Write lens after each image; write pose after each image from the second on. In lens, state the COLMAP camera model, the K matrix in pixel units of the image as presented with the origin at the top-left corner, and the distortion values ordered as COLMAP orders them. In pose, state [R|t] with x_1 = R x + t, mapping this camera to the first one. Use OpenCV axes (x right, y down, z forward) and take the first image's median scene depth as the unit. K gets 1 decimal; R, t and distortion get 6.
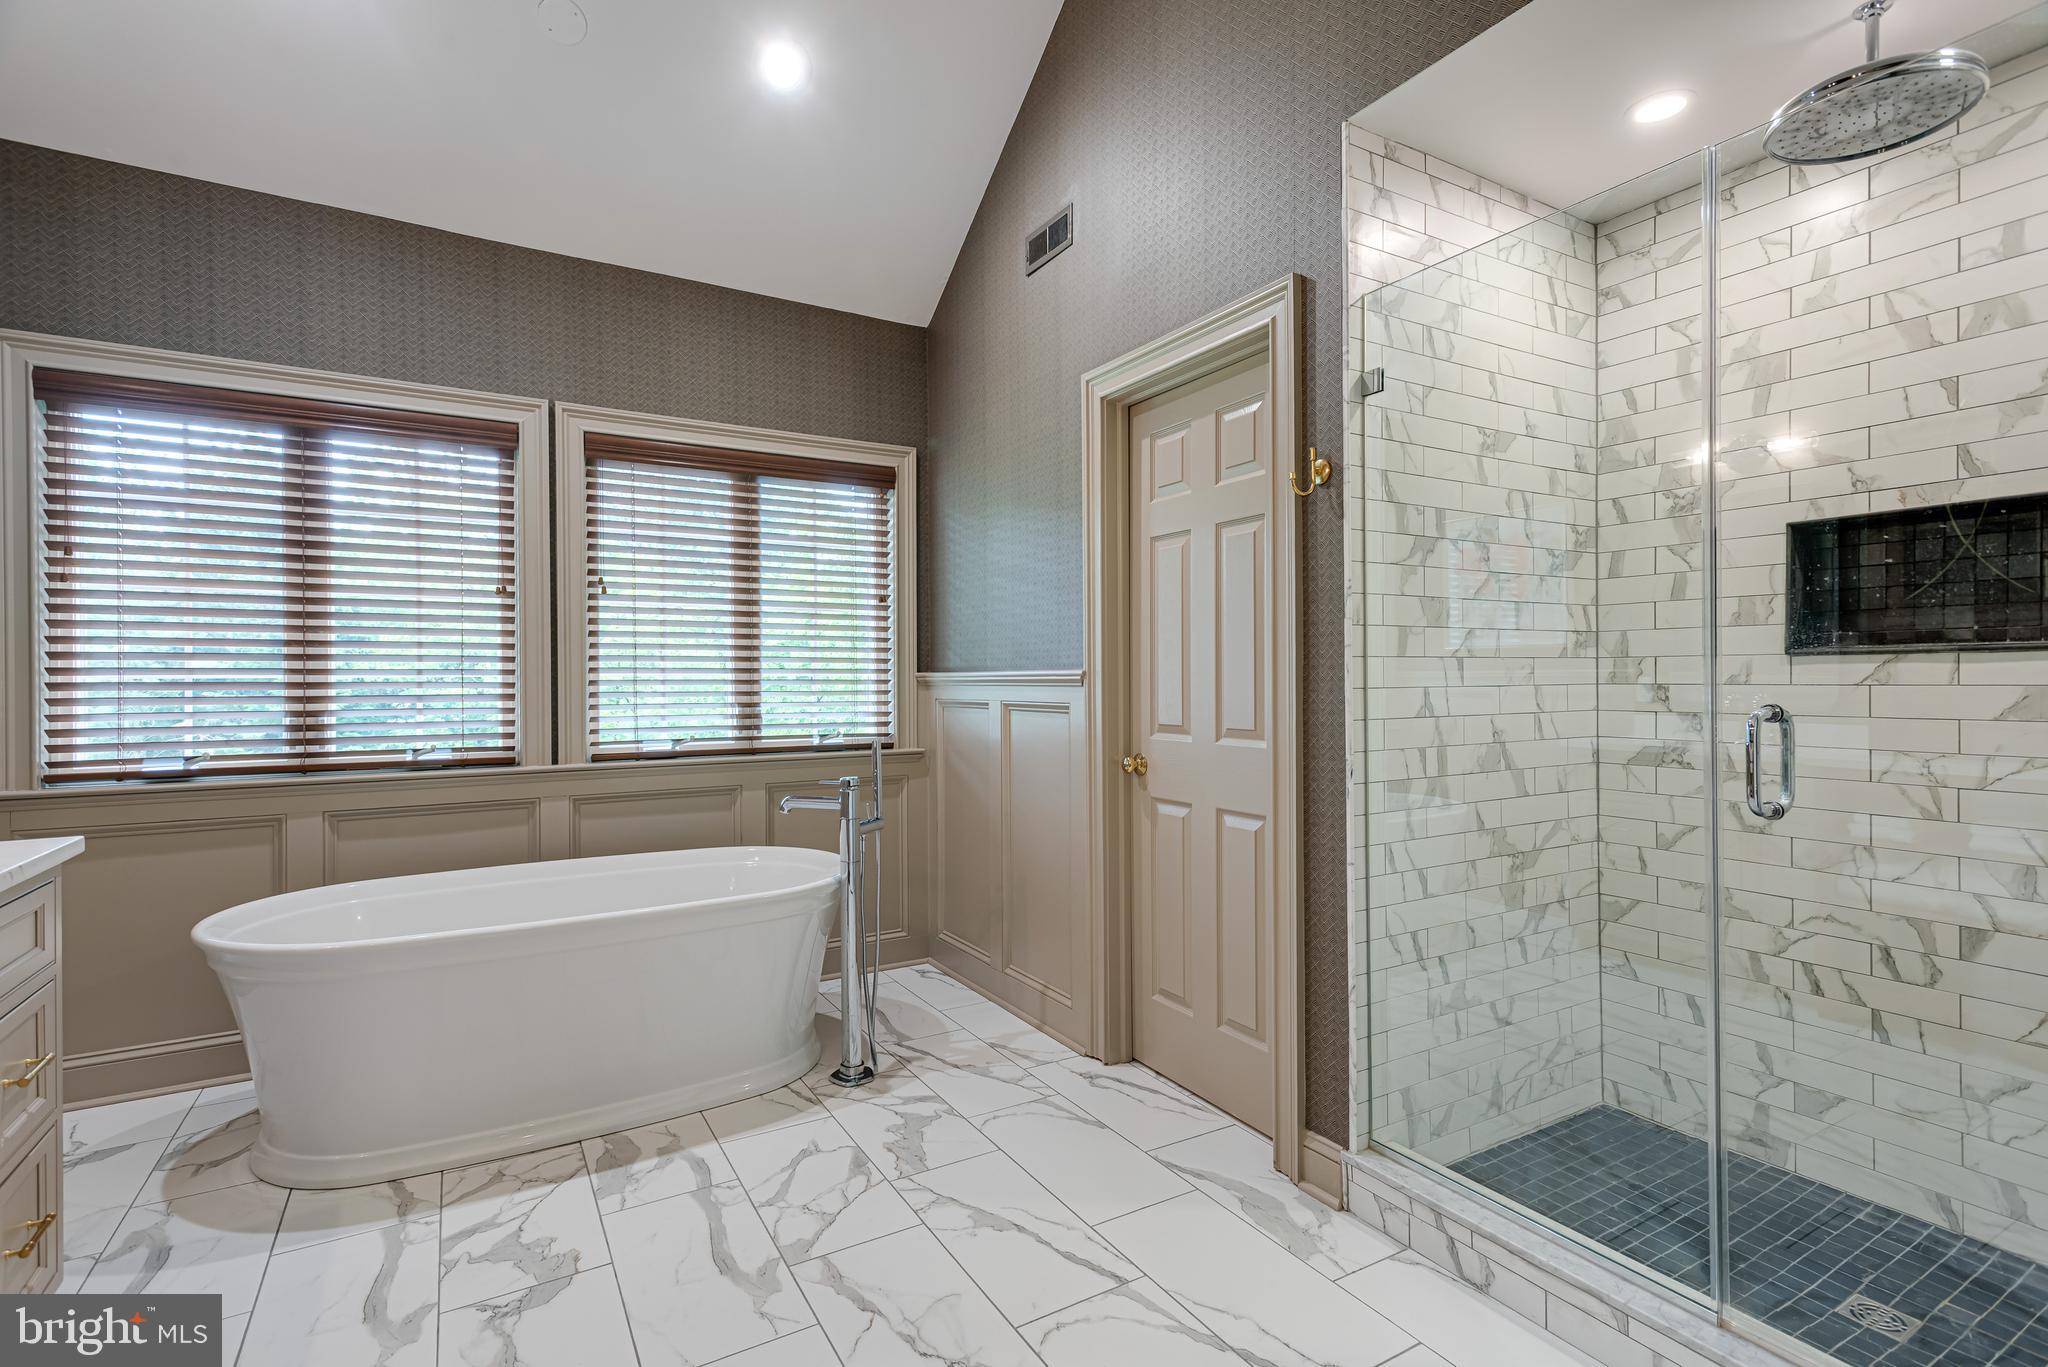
lens RADIAL K [[951.5, 0, 1025.0], [0, 951.5, 675.0], [0, 0, 1]] dist [0.006391, -0.002326]
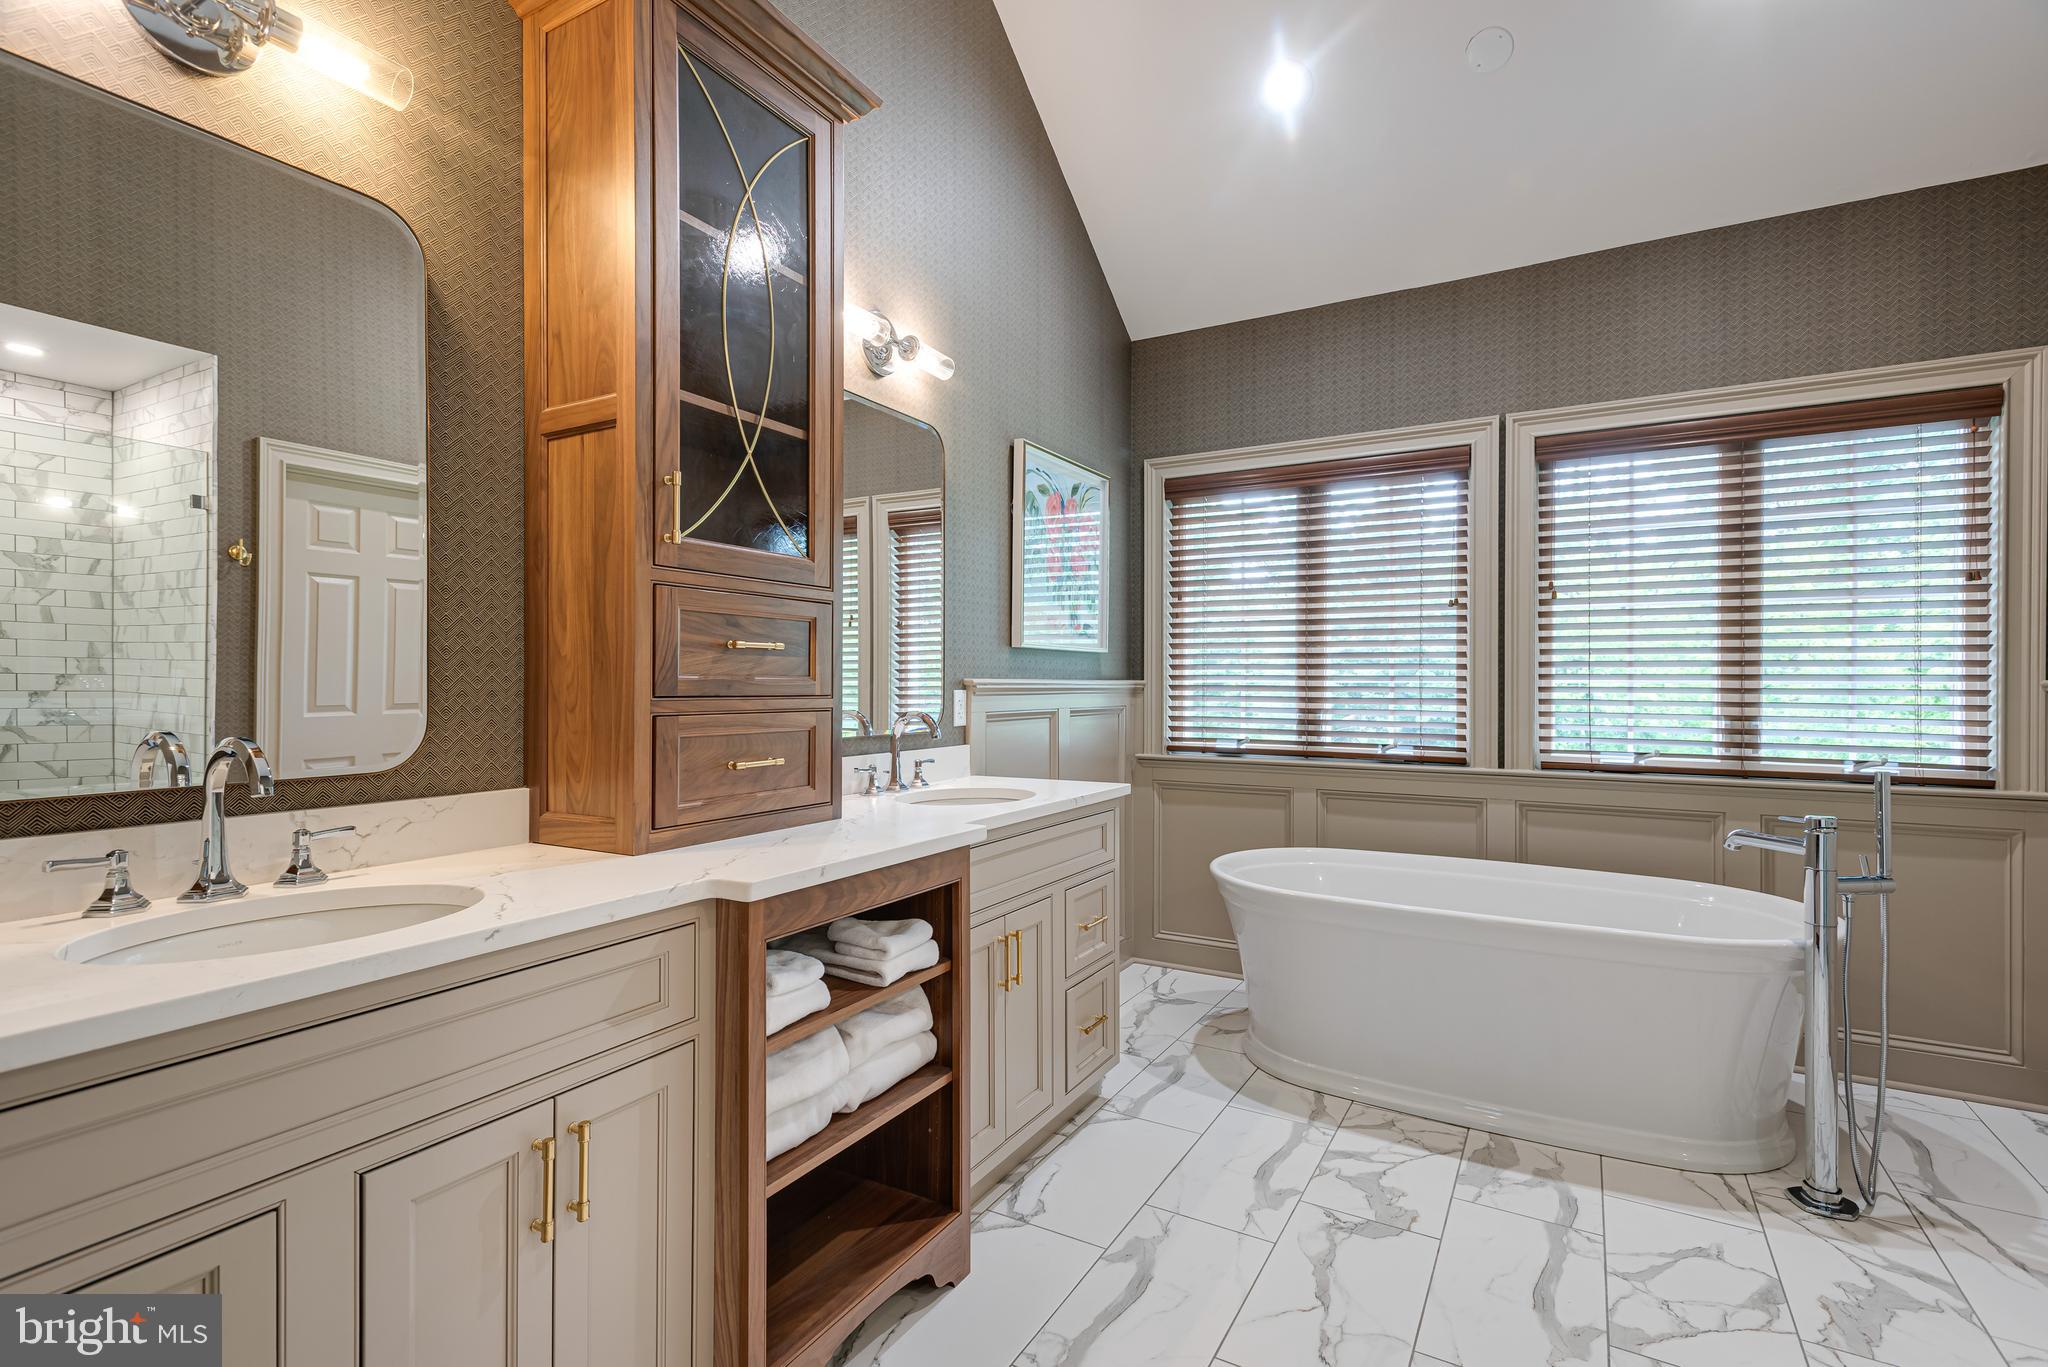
lens RADIAL K [[951.5, 0, 1025.3], [0, 951.5, 682.2], [0, 0, 1]] dist [0.006391, -0.002326]
pose [[0.484410, 0.005721, -0.874822, 0.176956], [-0.003091, 0.999984, 0.004828, -0.002676], [0.874836, 0.000365, 0.484420, 0.057835]]
